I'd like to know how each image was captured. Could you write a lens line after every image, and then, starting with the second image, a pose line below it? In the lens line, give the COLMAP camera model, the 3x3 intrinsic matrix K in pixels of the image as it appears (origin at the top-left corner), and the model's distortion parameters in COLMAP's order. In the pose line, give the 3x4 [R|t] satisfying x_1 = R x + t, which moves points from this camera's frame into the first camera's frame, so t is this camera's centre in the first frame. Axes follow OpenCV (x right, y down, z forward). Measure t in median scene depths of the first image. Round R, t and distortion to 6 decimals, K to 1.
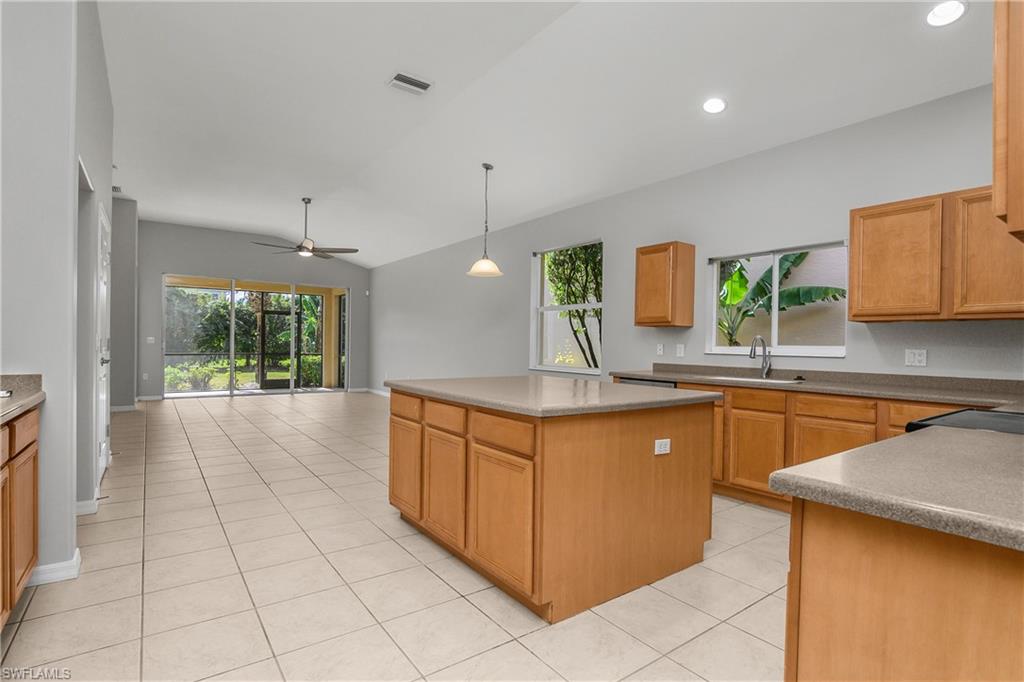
lens RADIAL K [[503.2, 0, 504.0], [0, 503.2, 345.3], [0, 0, 1]] dist [-0.018819, 0.000670]
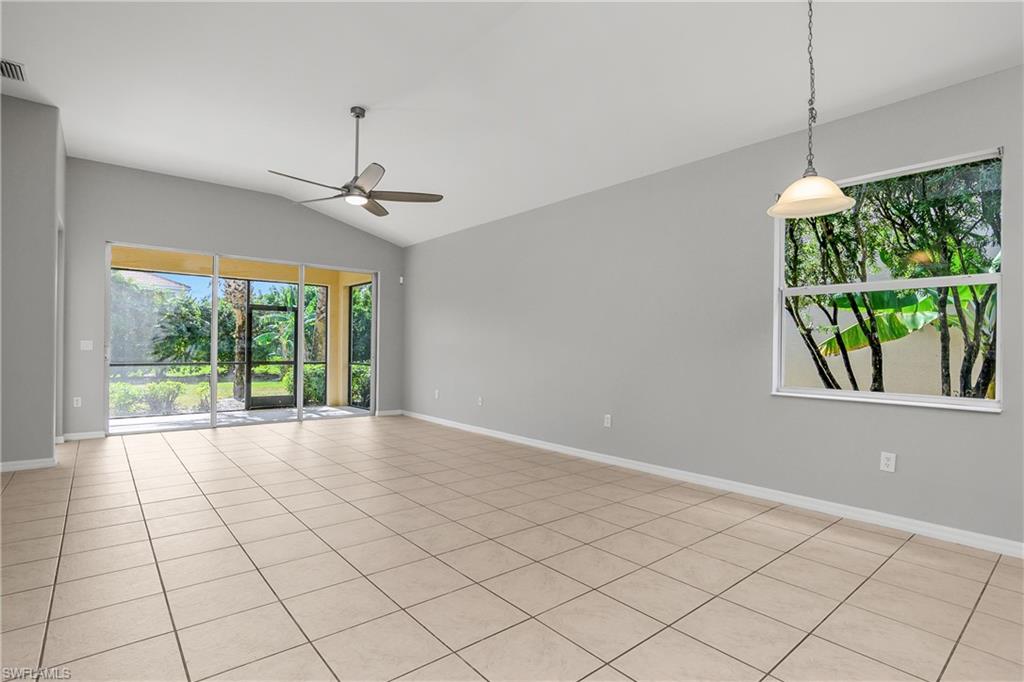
lens RADIAL K [[503.2, 0, 504.0], [0, 503.2, 345.3], [0, 0, 1]] dist [-0.018819, 0.000670]
pose [[0.997742, -0.001421, 0.067148, -0.159326], [0.001843, 0.999979, -0.006230, -0.003878], [-0.067138, 0.006340, 0.997724, 0.240747]]
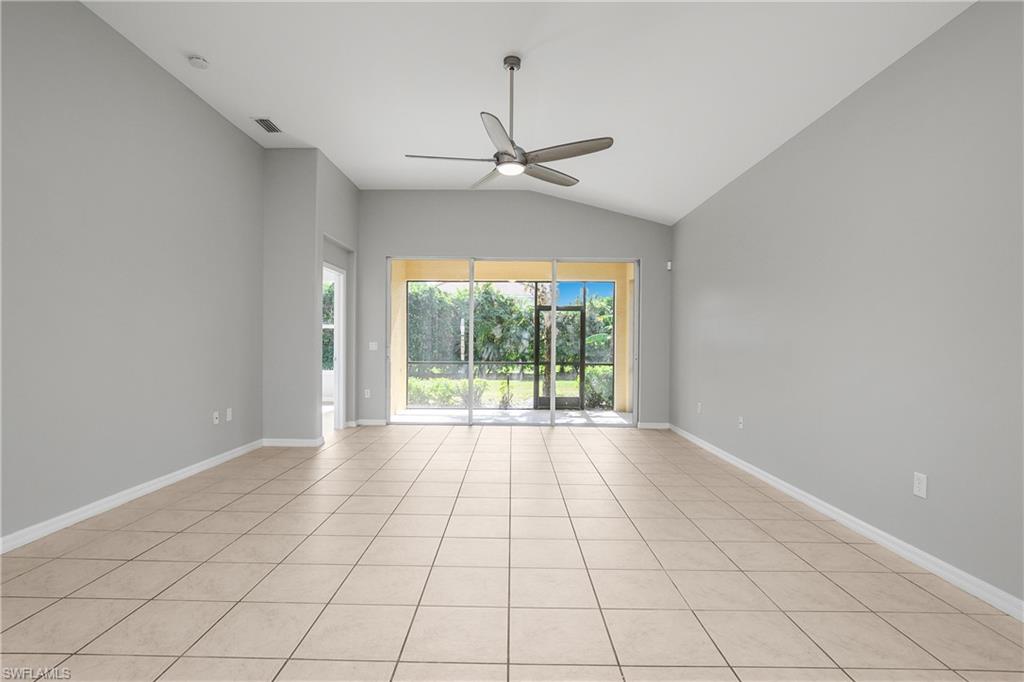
lens RADIAL K [[512.2, 0, 504.2], [0, 512.2, 343.1], [0, 0, 1]] dist [-0.026606, -0.000088]
pose [[0.804820, -0.008704, -0.593455, -0.063496], [0.000876, 0.999909, -0.013477, -0.003040], [0.593519, 0.010327, 0.804754, 0.362229]]
